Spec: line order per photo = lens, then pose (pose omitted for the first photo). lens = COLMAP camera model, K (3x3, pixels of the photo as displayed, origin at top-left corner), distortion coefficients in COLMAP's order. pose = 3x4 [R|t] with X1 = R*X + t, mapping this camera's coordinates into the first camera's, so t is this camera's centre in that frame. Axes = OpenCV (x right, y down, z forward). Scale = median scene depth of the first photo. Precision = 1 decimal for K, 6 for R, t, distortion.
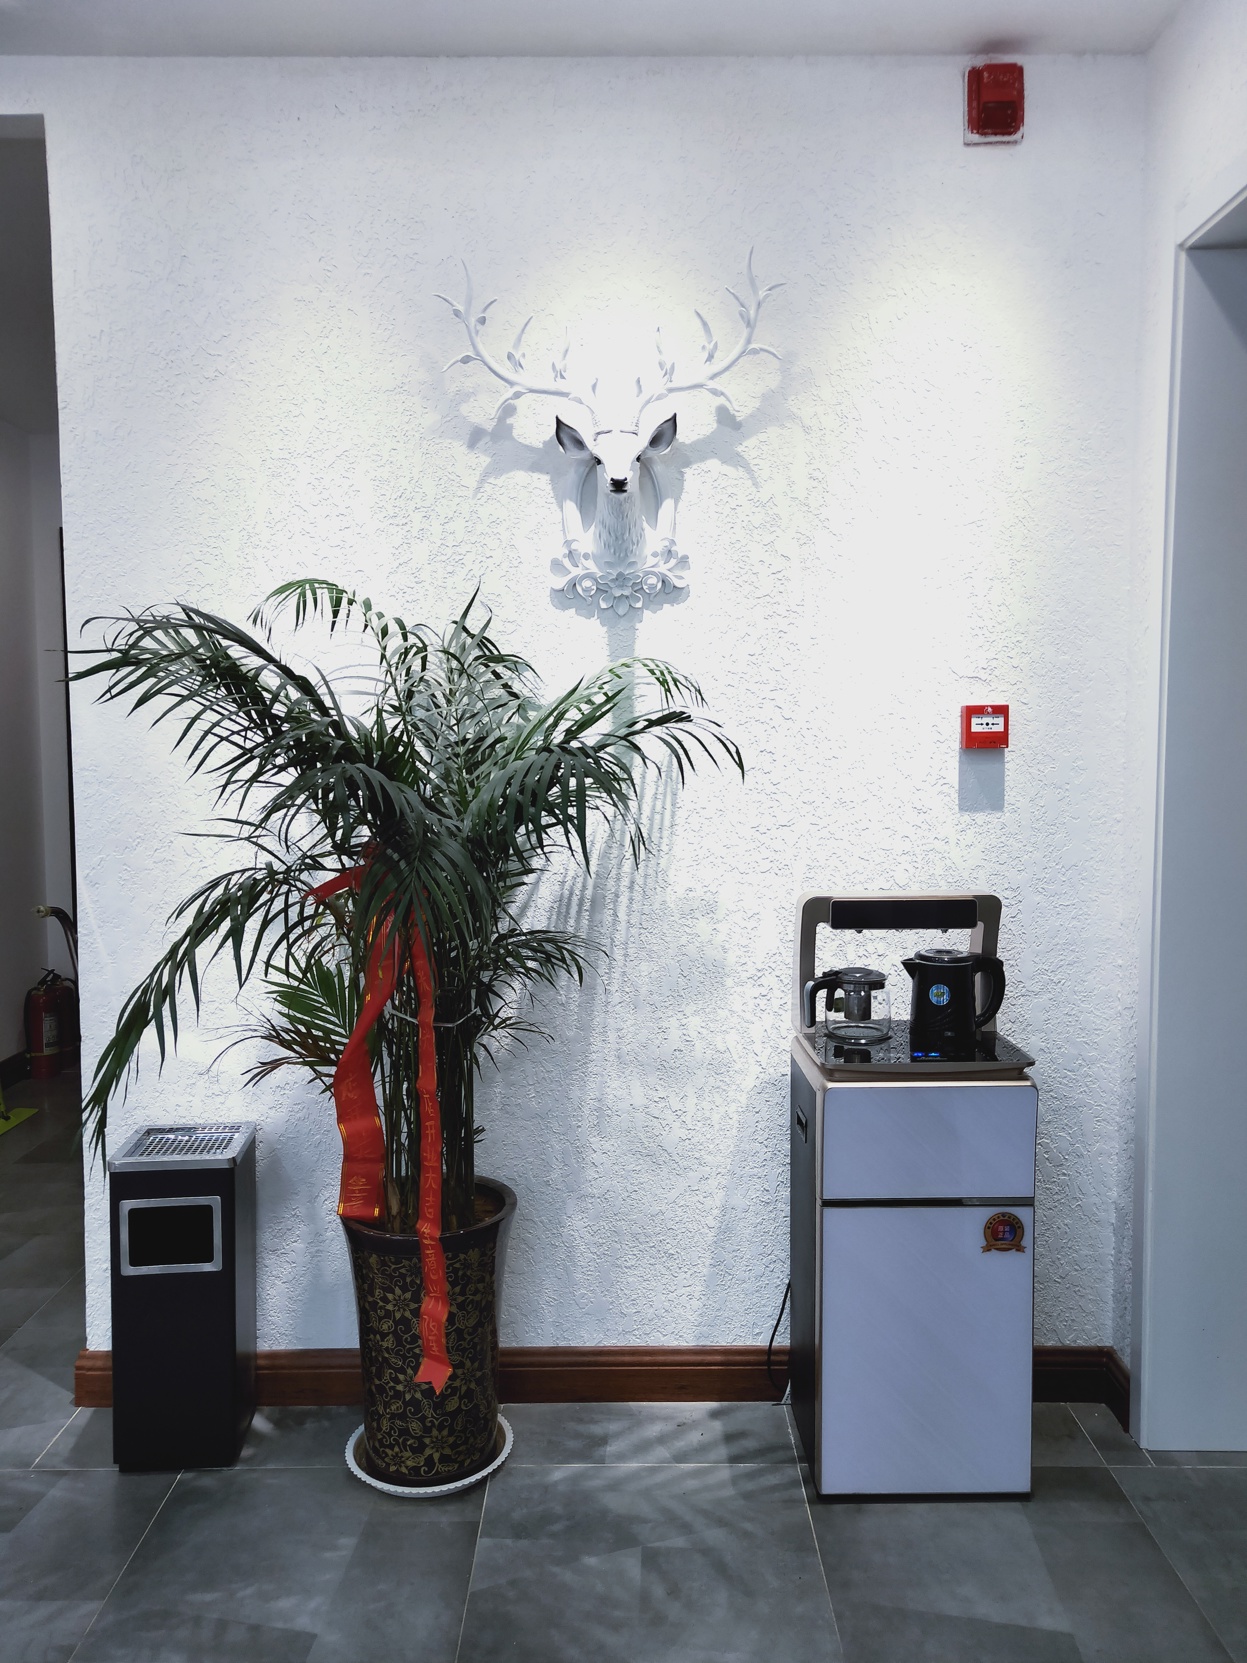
lens RADIAL K [[1271.2, 0, 621.8], [0, 1271.2, 818.7], [0, 0, 1]] dist [0.013756, -0.002087]
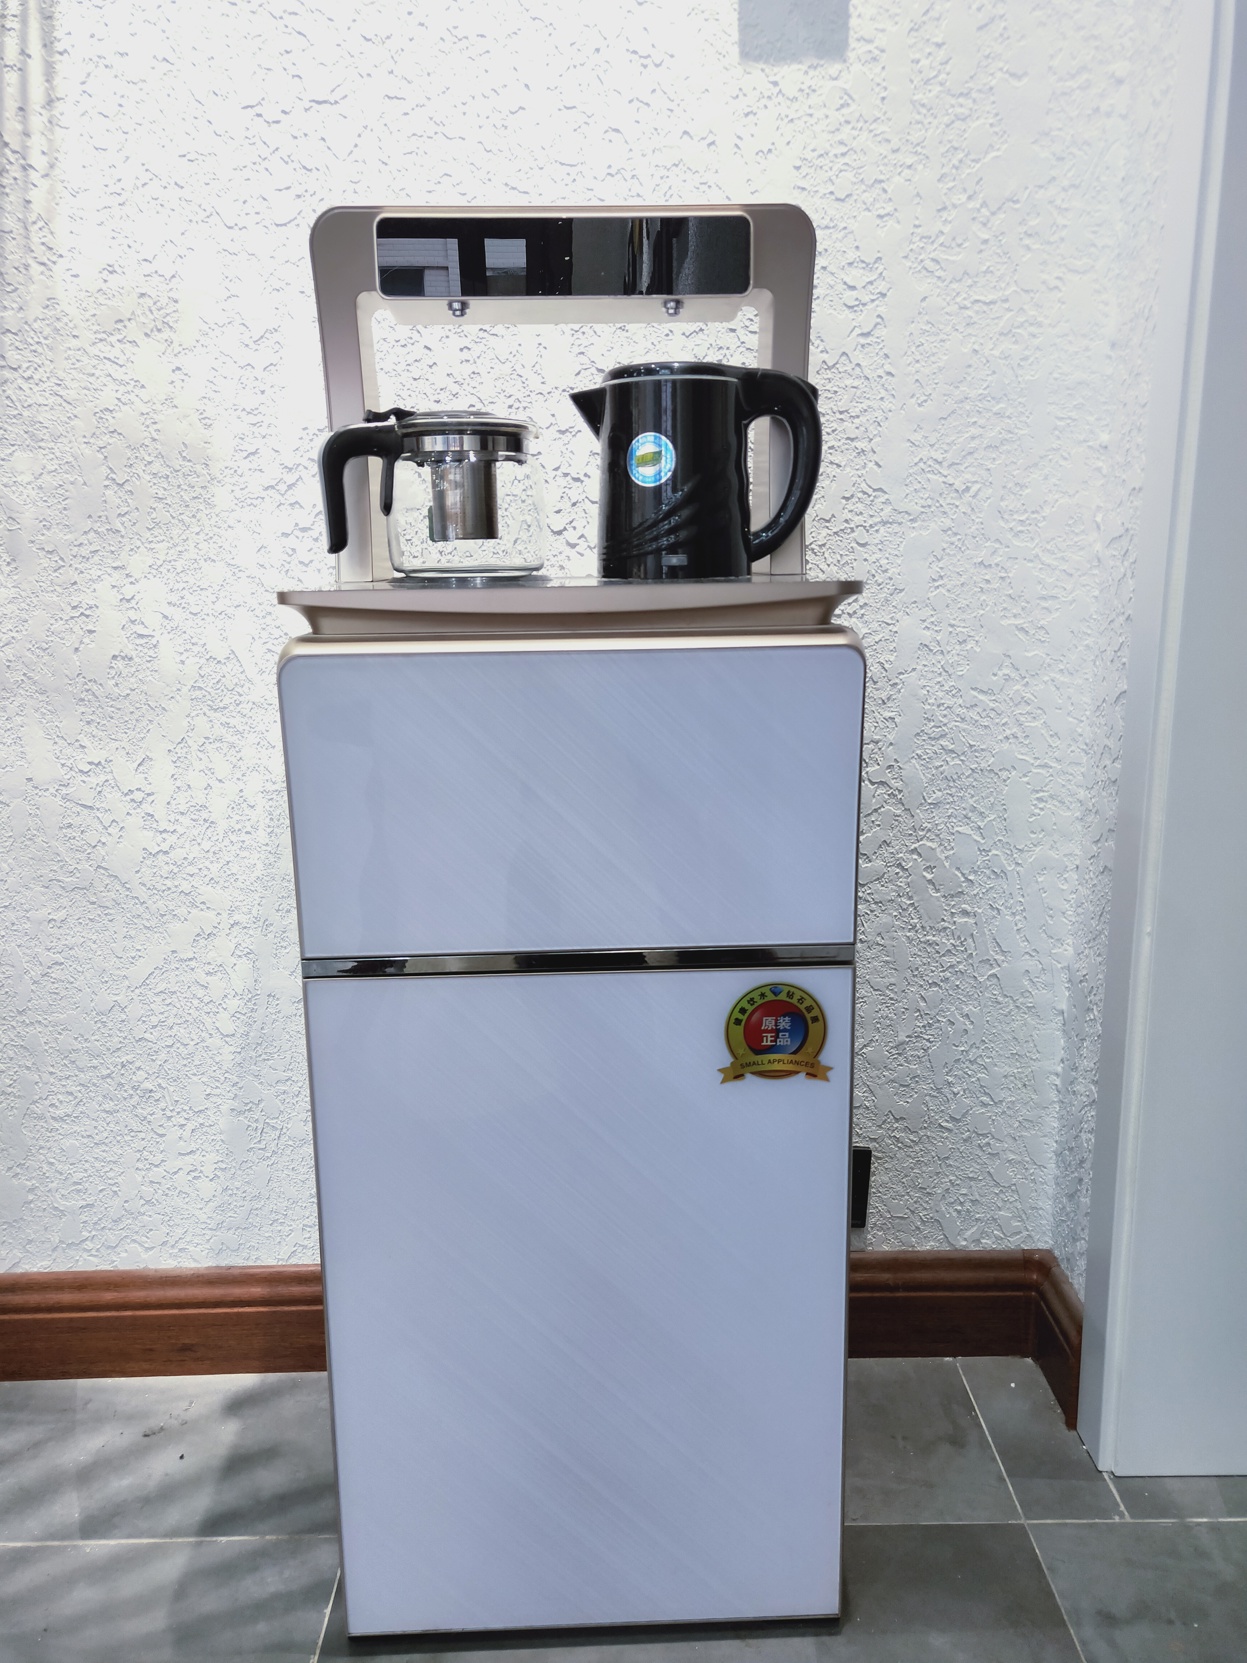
lens RADIAL K [[1319.3, 0, 623.5], [0, 1319.3, 831.5], [0, 0, 1]] dist [0.020675, 0.001187]
pose [[0.999629, -0.013658, 0.023554, 0.217288], [0.009843, 0.987852, 0.155086, 0.178407], [-0.025386, -0.154797, 0.987620, 0.543539]]
